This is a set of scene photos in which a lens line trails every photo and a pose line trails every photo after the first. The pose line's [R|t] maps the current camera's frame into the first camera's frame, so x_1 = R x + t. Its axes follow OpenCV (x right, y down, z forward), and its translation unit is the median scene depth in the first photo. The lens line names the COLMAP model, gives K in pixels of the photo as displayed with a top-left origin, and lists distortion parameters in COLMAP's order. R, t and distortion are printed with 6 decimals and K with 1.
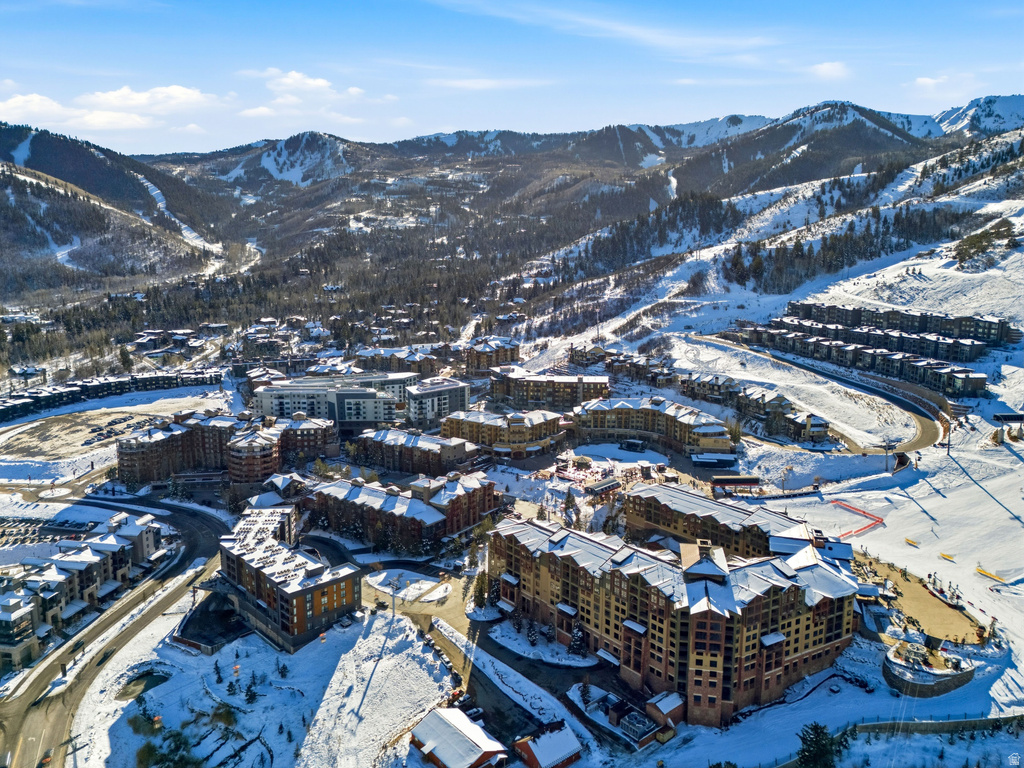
lens RADIAL K [[746.7, 0, 513.1], [0, 746.7, 382.2], [0, 0, 1]] dist [0.081602, -0.076417]
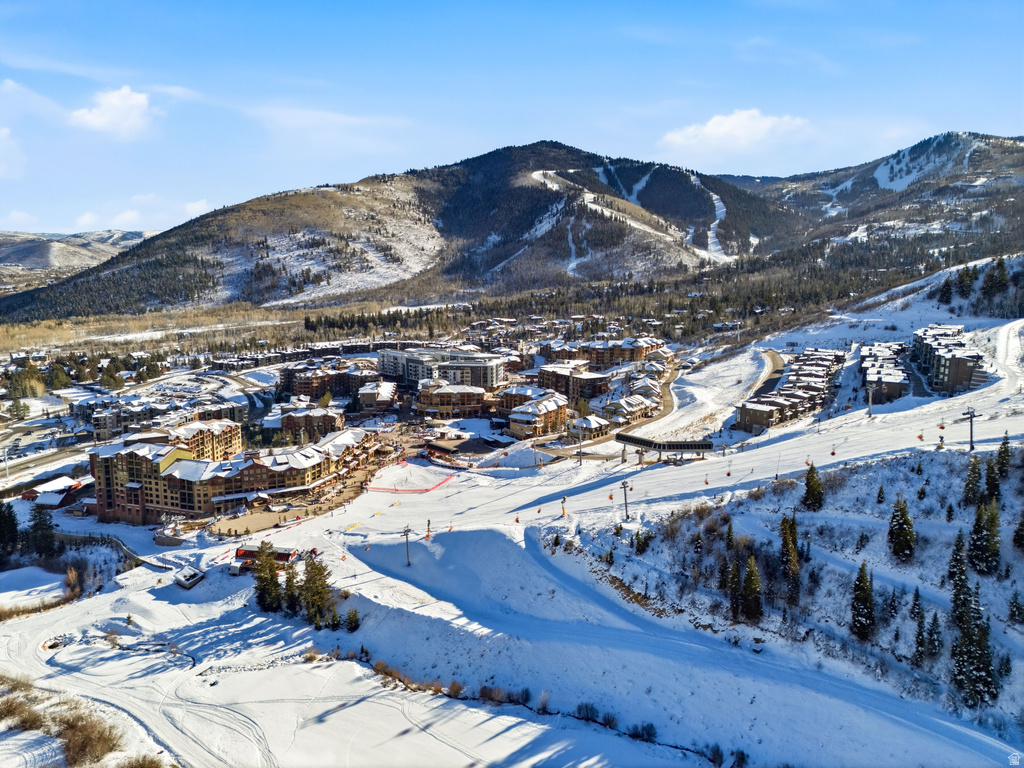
lens RADIAL K [[746.7, 0, 513.1], [0, 746.7, 382.2], [0, 0, 1]] dist [0.081602, -0.076417]
pose [[0.653222, 0.127666, -0.746326, 0.467015], [-0.140804, 0.988971, 0.045933, -0.016062], [0.743959, 0.075081, 0.663993, 0.113869]]
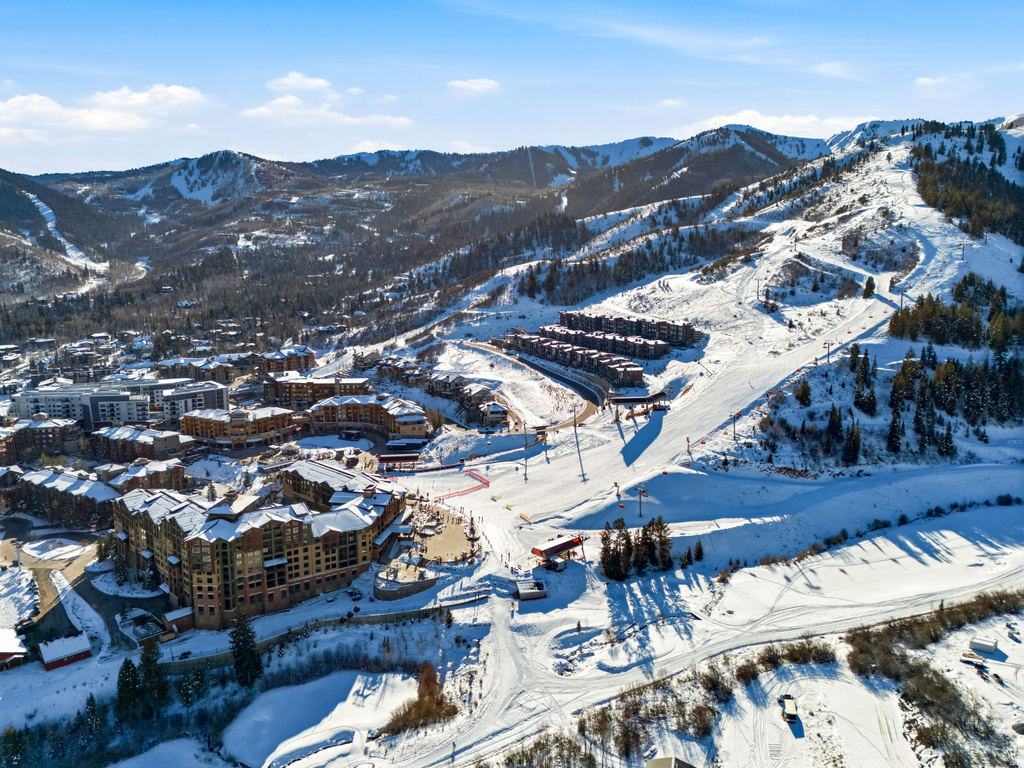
lens RADIAL K [[746.7, 0, 513.1], [0, 746.7, 382.2], [0, 0, 1]] dist [0.081602, -0.076417]
pose [[0.997356, -0.018898, 0.070168, 0.149759], [0.020467, 0.999555, -0.021709, 0.015101], [-0.069726, 0.023088, 0.997299, -0.073061]]
